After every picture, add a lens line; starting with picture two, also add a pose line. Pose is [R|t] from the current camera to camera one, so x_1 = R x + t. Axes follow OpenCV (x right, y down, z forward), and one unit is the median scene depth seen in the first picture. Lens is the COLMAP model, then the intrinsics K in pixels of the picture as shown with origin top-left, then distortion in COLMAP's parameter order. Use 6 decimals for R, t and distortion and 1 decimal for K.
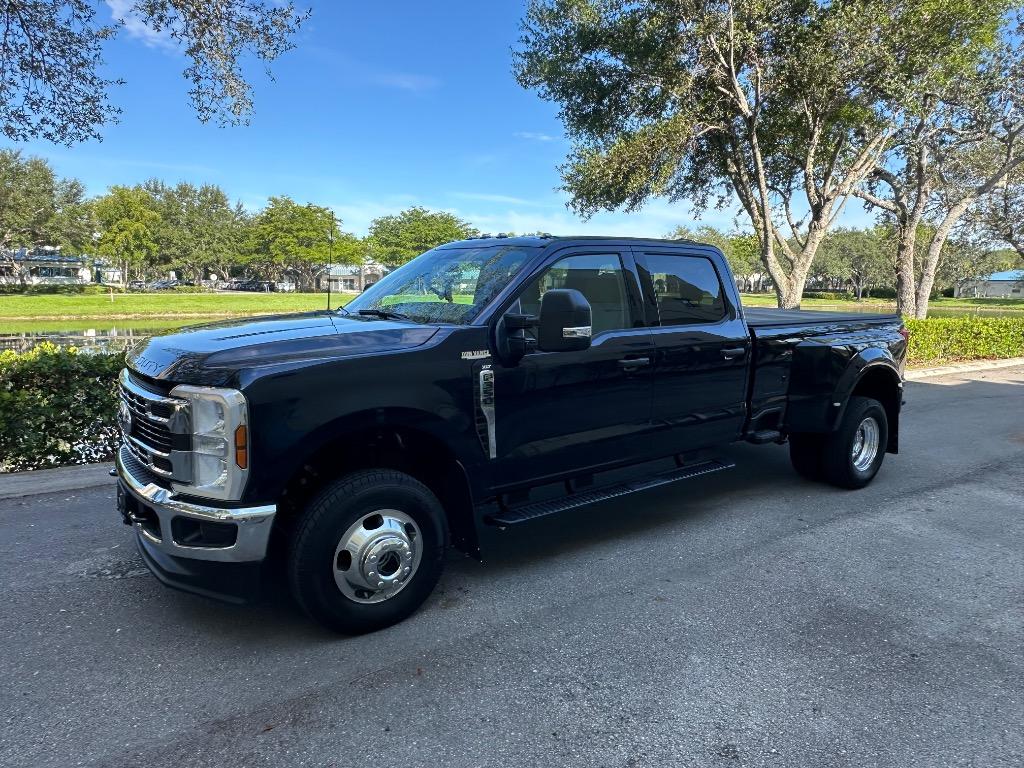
lens RADIAL K [[714.0, 0, 512.8], [0, 714.0, 387.6], [0, 0, 1]] dist [0.033227, -0.050191]
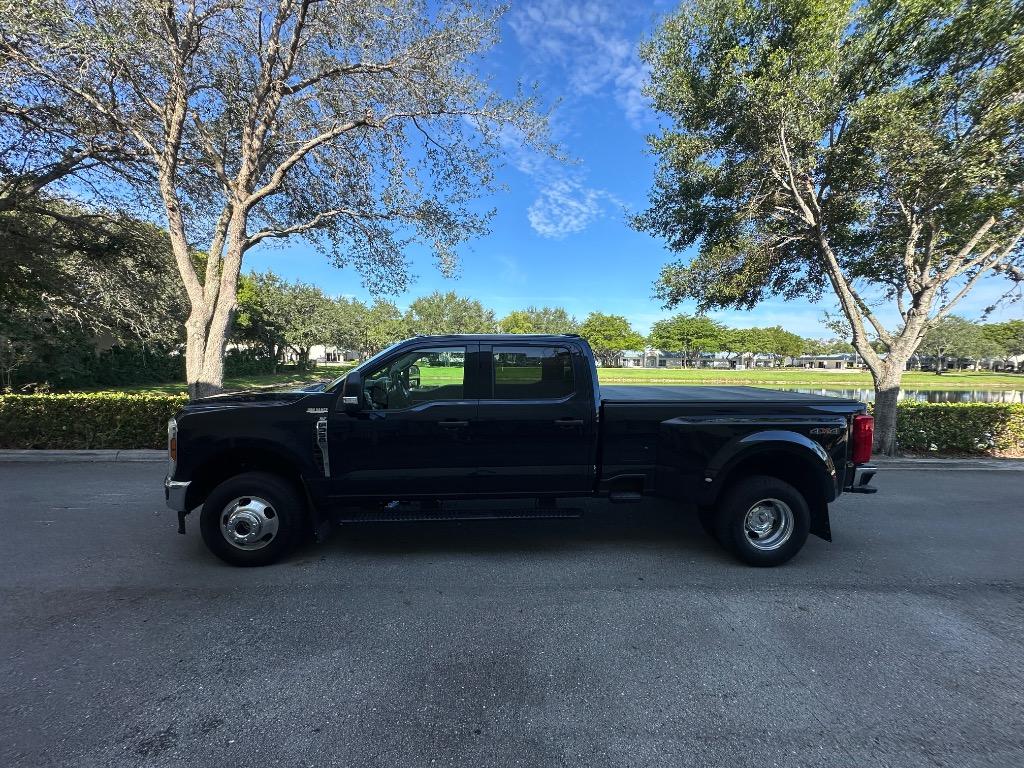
lens RADIAL K [[434.6, 0, 499.7], [0, 434.6, 380.9], [0, 0, 1]] dist [-0.000284, -0.000894]
pose [[0.825911, 0.030032, -0.562999, 0.317862], [-0.086010, 0.993603, -0.073174, -0.028321], [0.557201, 0.108859, 0.823212, 0.156367]]
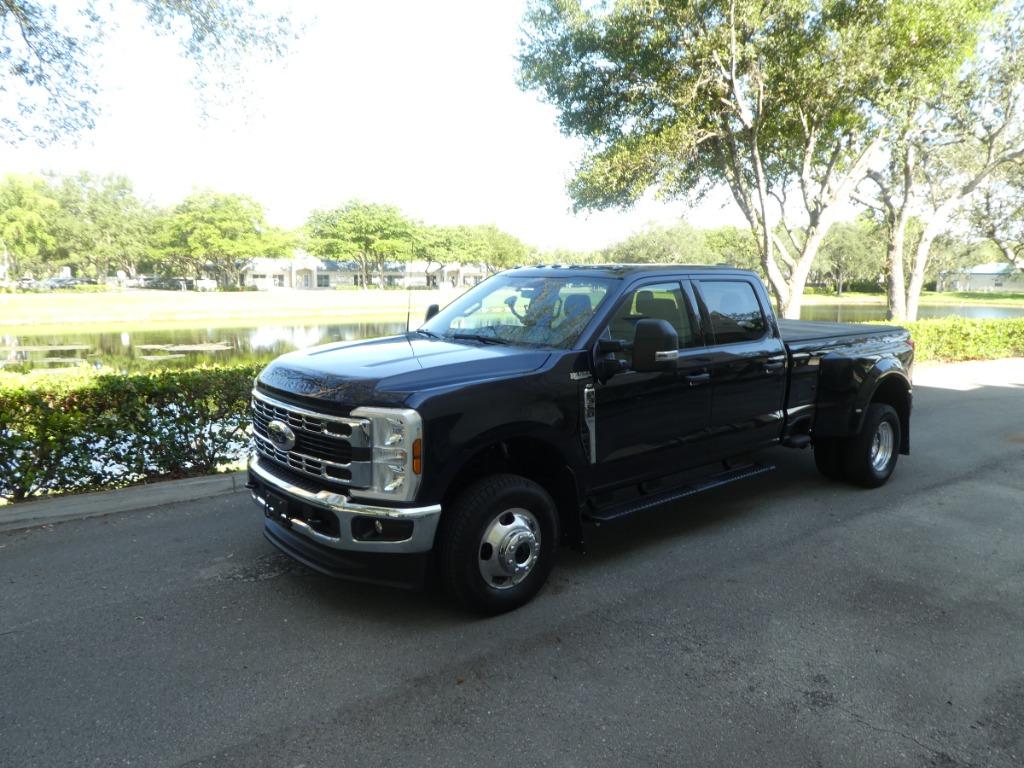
lens RADIAL K [[824.4, 0, 520.7], [0, 824.4, 373.9], [0, 0, 1]] dist [0.028987, -0.089487]
pose [[0.996250, -0.015357, 0.085145, -0.100611], [0.017450, 0.999562, -0.023892, -0.006588], [-0.084741, 0.025288, 0.996082, -0.129950]]
